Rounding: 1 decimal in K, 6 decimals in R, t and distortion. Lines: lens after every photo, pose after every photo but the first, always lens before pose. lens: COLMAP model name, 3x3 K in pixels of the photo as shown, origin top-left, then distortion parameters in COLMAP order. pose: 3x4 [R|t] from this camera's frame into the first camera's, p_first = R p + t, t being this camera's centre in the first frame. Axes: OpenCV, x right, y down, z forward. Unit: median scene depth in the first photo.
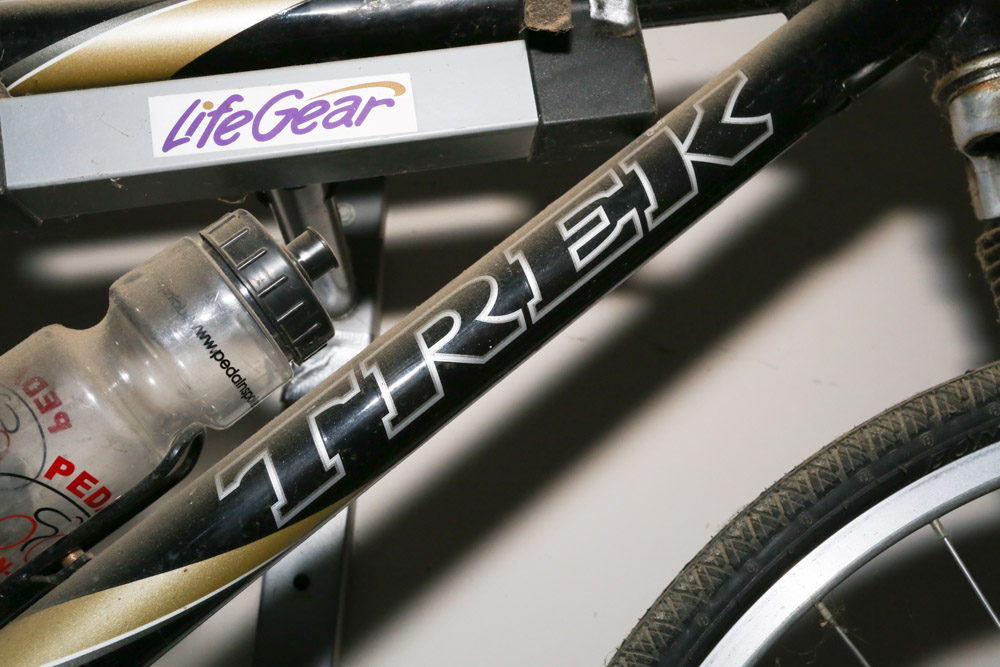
lens RADIAL K [[1145.8, 0, 500.0], [0, 1145.8, 331.1], [0, 0, 1]] dist [0.106482, 0.000000]
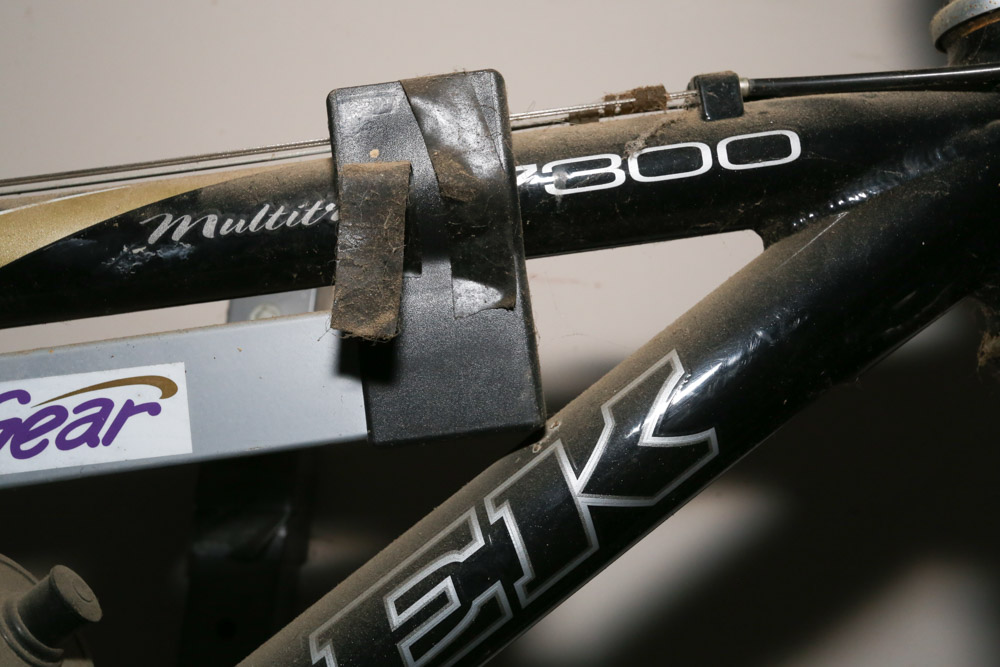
lens RADIAL K [[1145.8, 0, 500.7], [0, 1145.8, 335.8], [0, 0, 1]] dist [0.106482, 0.000000]
pose [[0.992816, 0.025020, -0.117005, 0.192734], [-0.004026, 0.984324, 0.176324, -0.367091], [0.119583, -0.174586, 0.977353, 0.354681]]
